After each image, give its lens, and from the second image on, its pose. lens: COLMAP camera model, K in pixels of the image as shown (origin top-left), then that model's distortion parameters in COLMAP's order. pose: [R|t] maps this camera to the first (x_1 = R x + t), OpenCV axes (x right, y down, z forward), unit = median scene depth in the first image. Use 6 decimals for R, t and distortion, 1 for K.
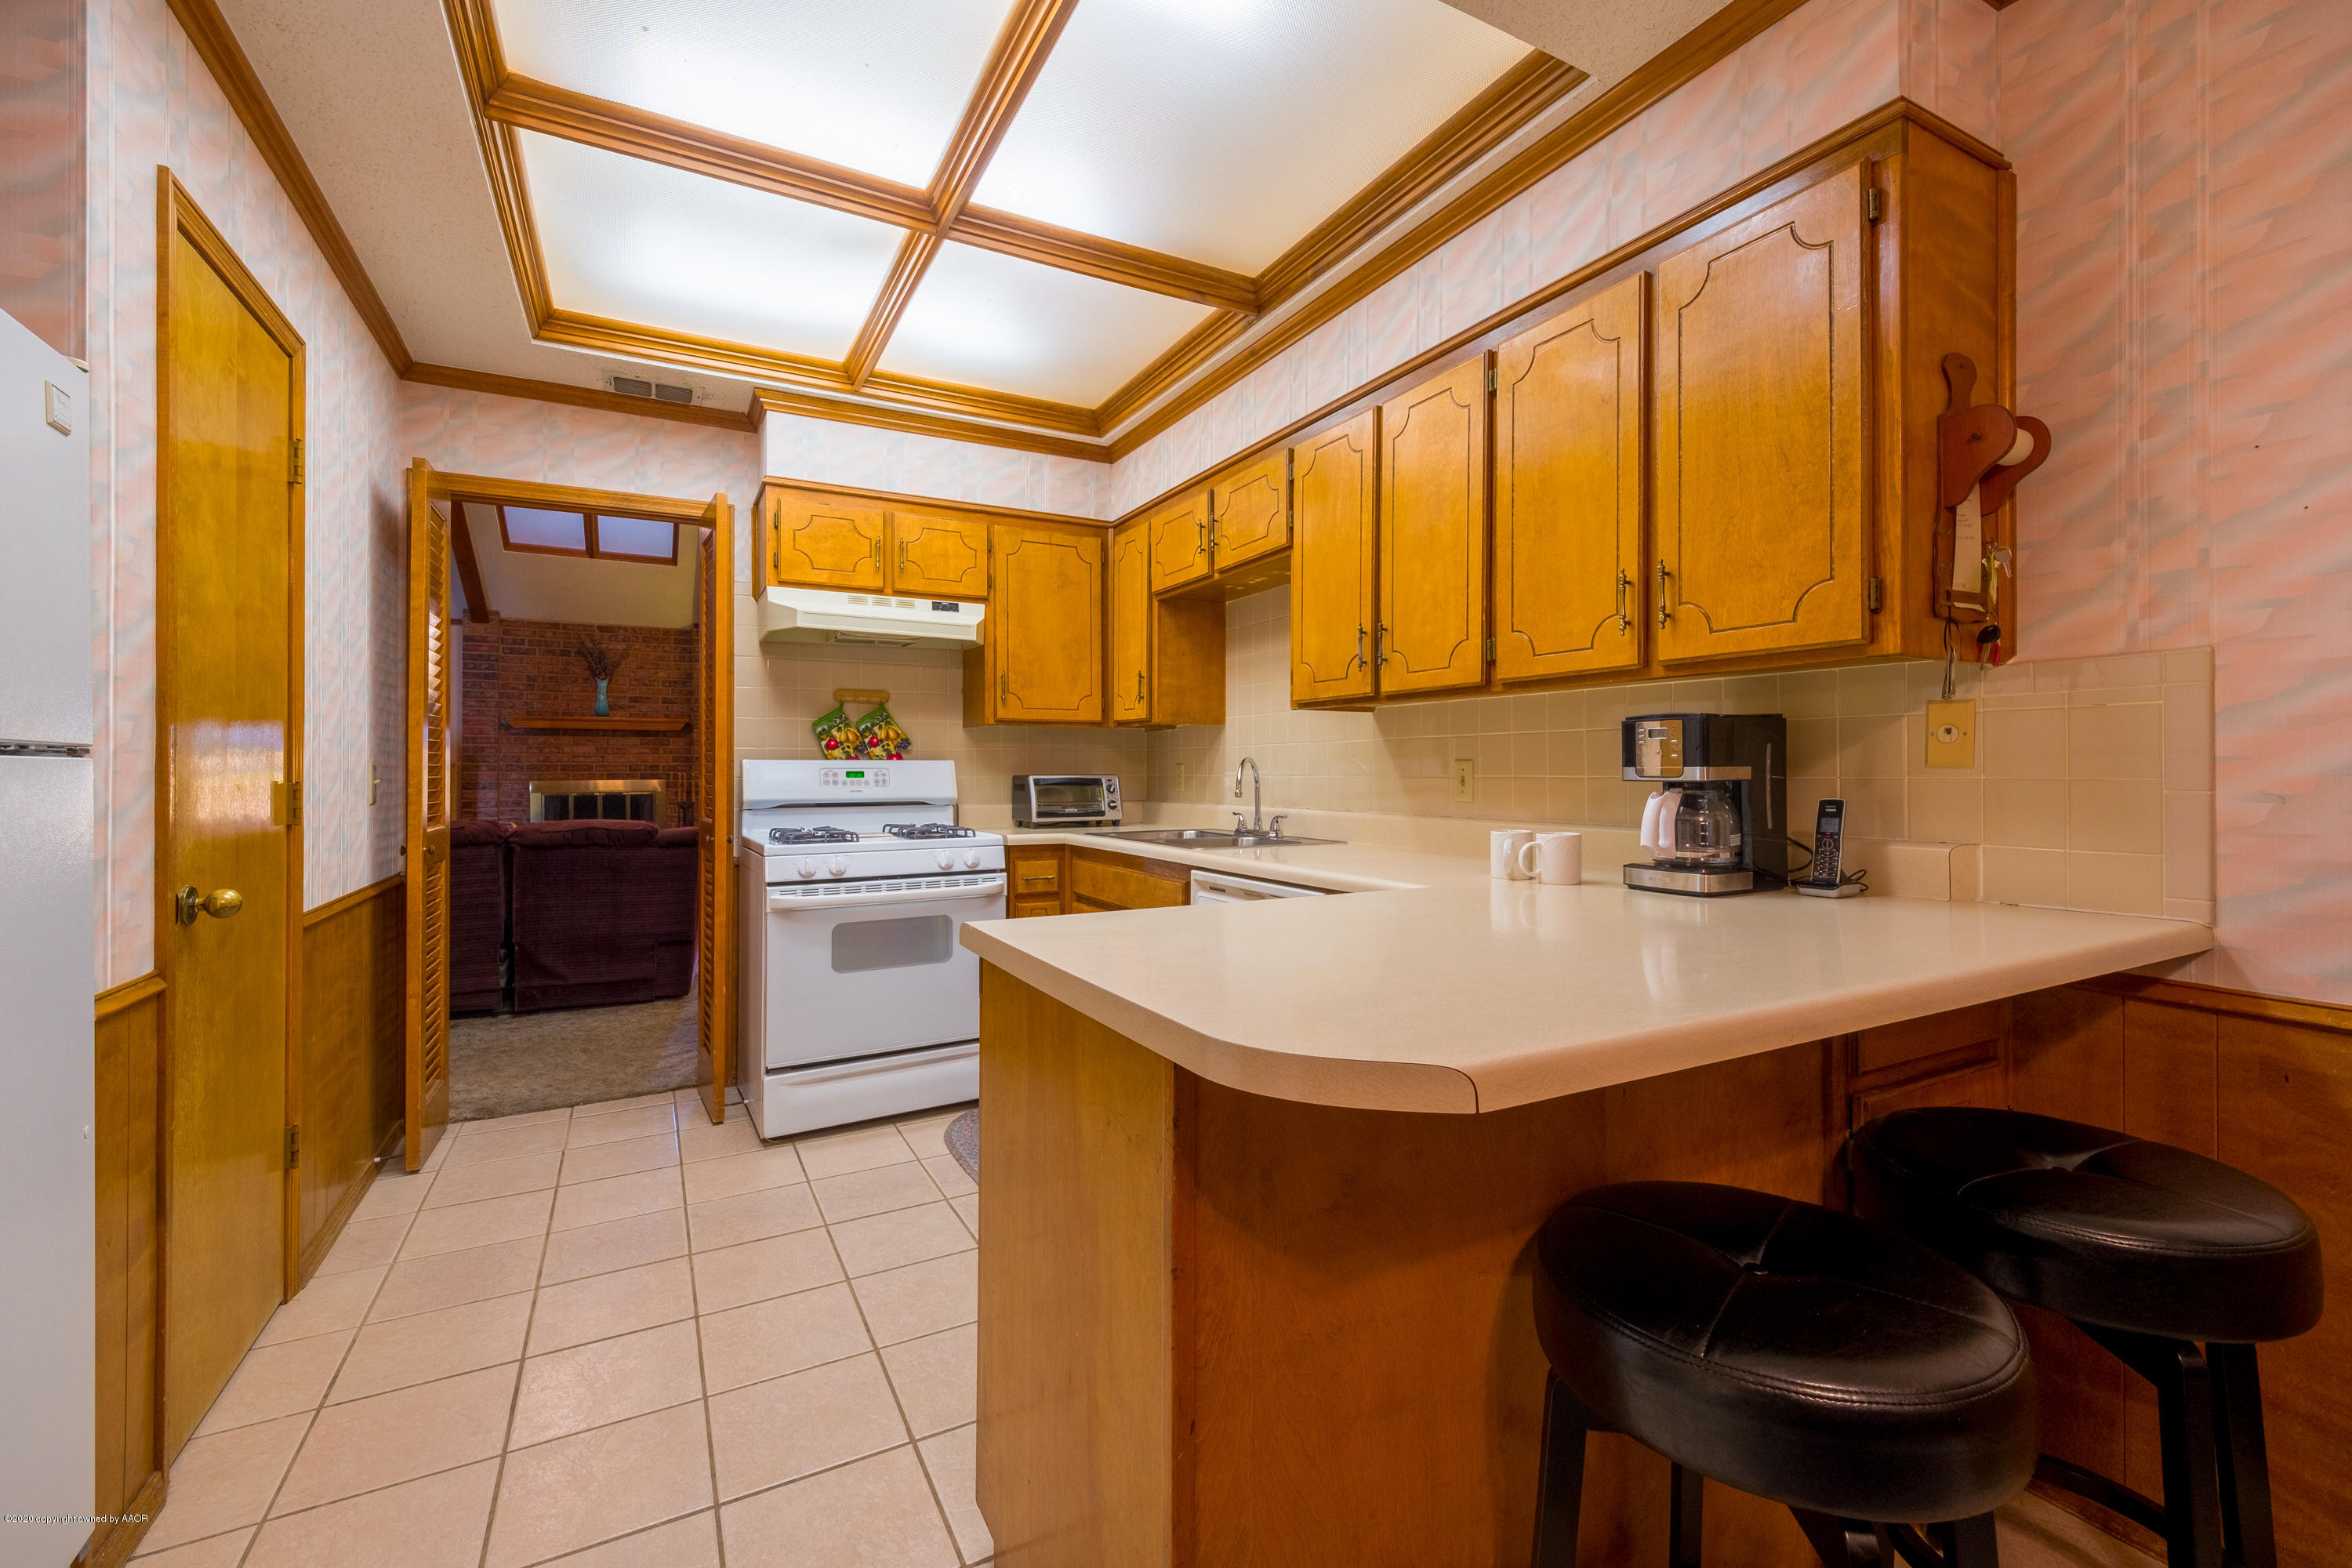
lens RADIAL K [[988.8, 0, 1179.5], [0, 988.8, 768.3], [0, 0, 1]] dist [0.000926, -0.000083]
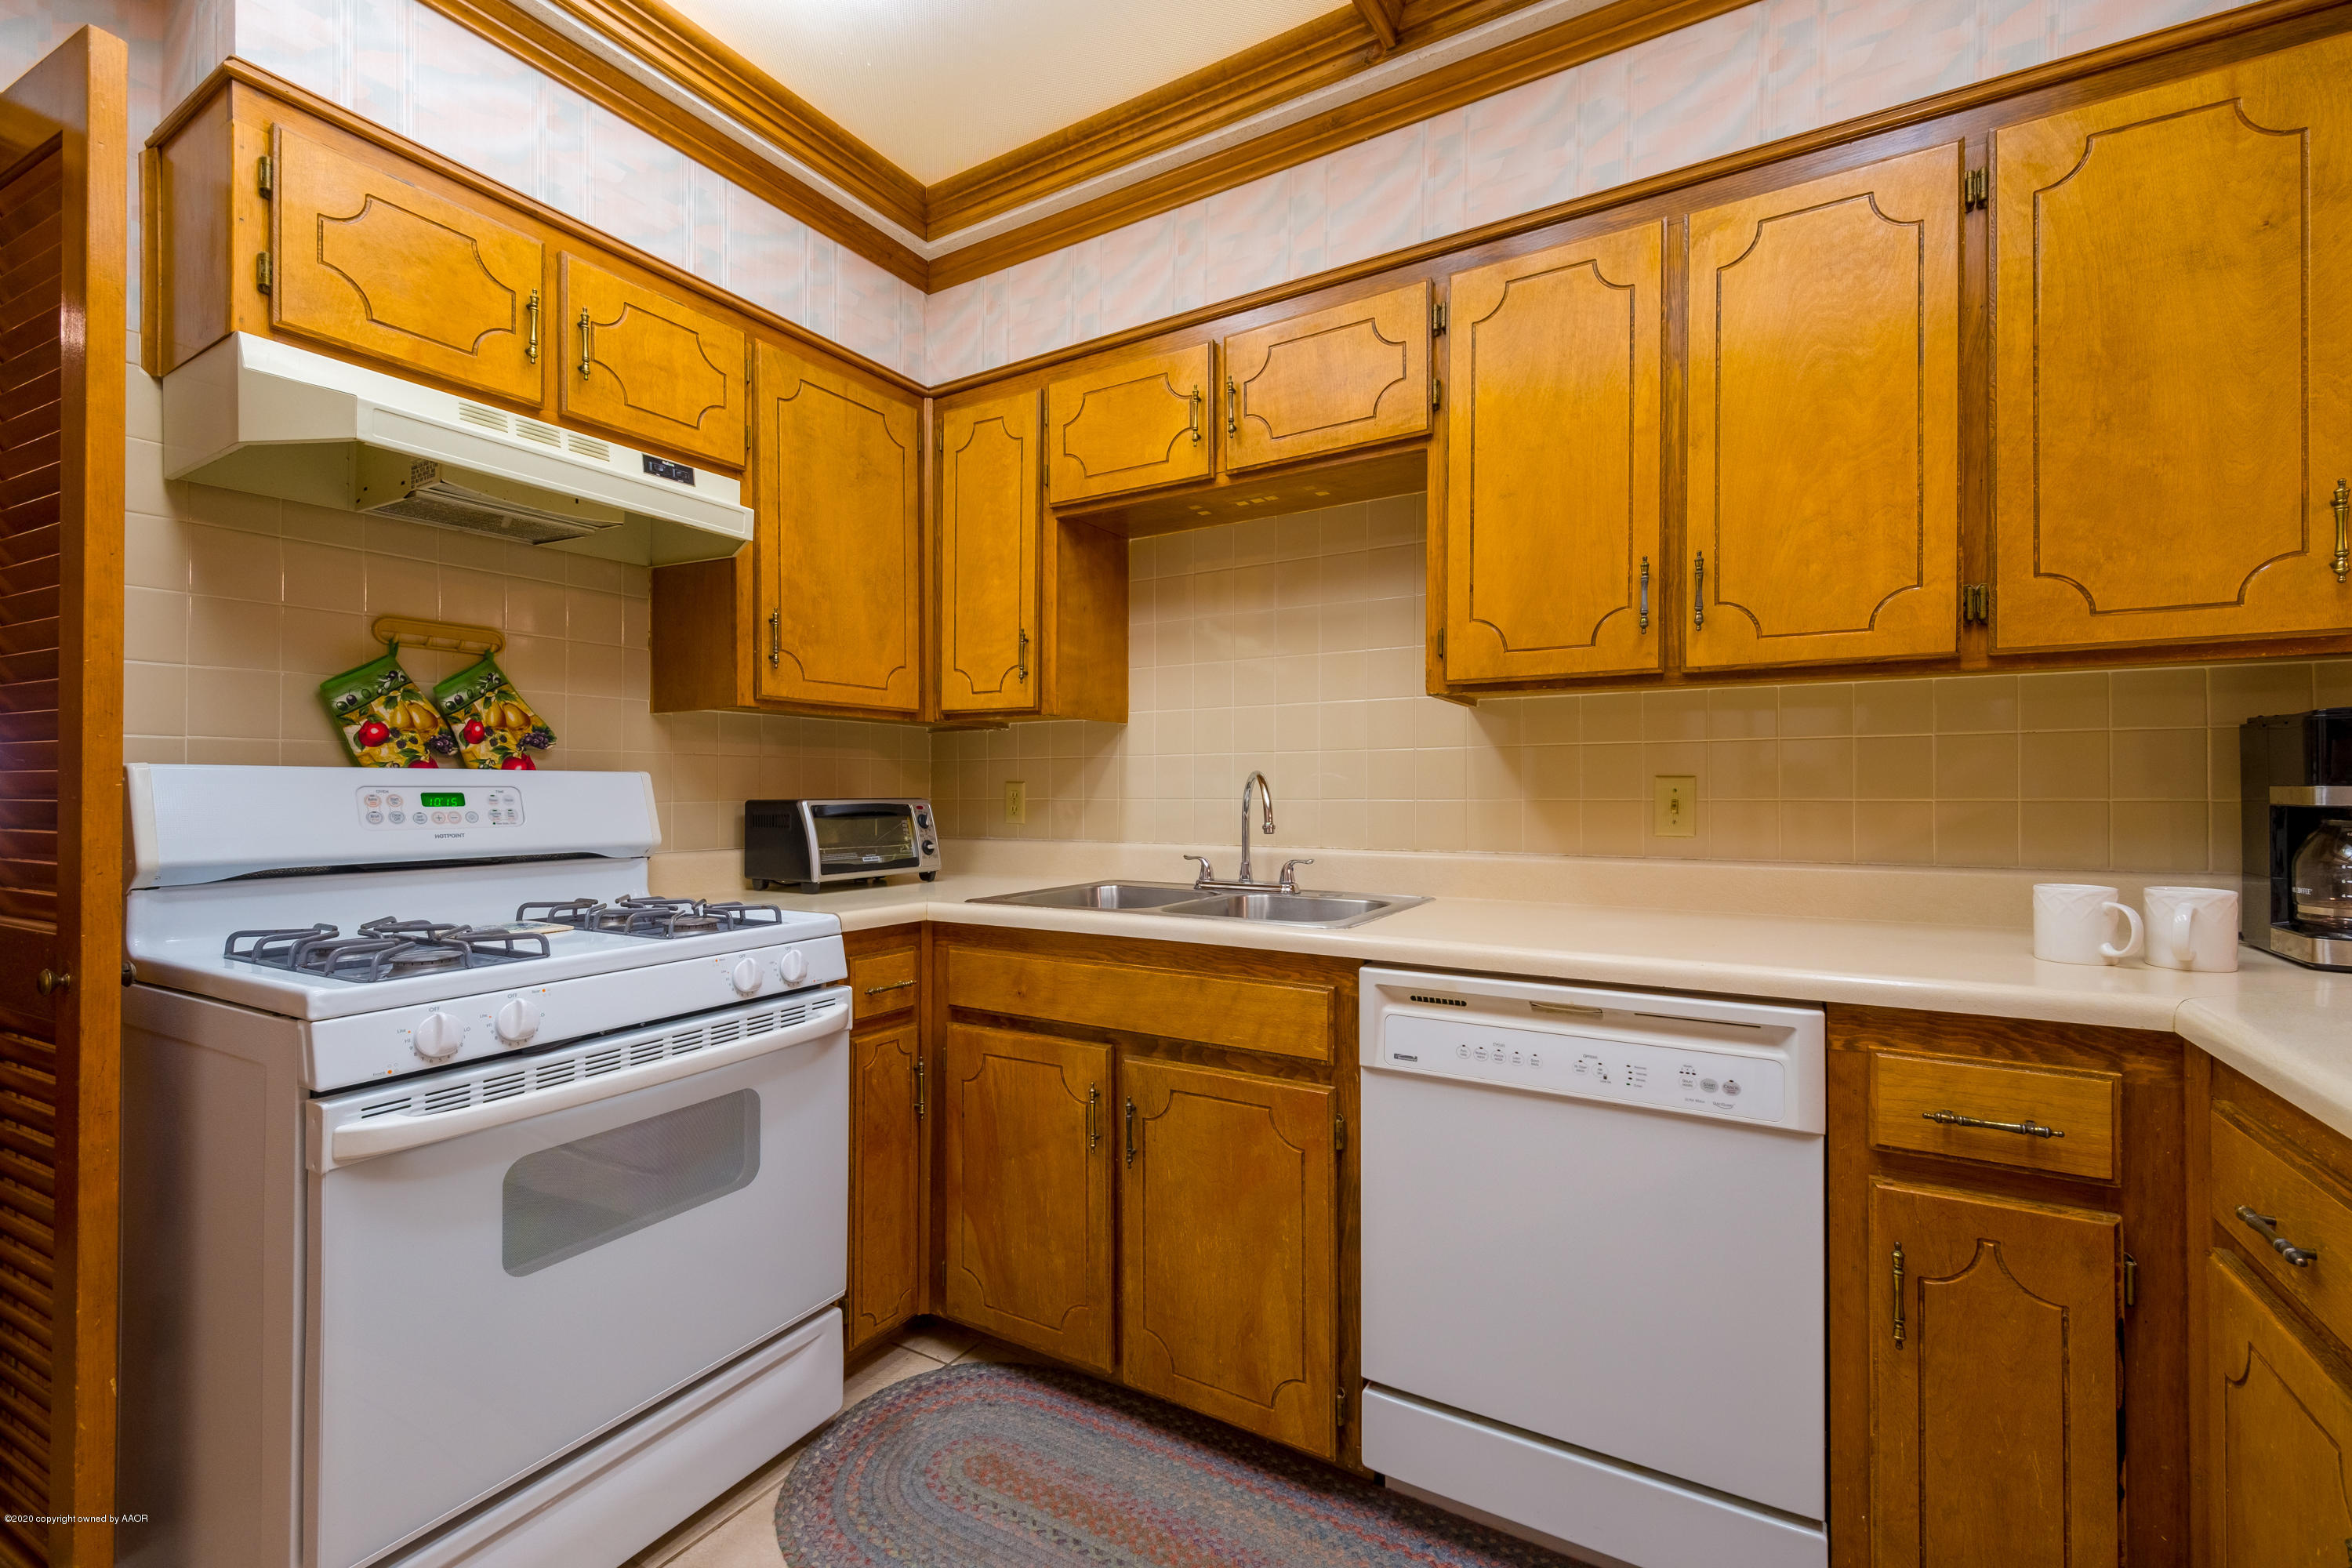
lens RADIAL K [[994.5, 0, 1195.4], [0, 994.5, 792.8], [0, 0, 1]] dist [0.000149, -0.000480]
pose [[0.856738, 0.000266, 0.515752, -0.268245], [-0.001259, 0.999998, 0.001575, 0.001865], [-0.515750, -0.001999, 0.856737, 0.418096]]
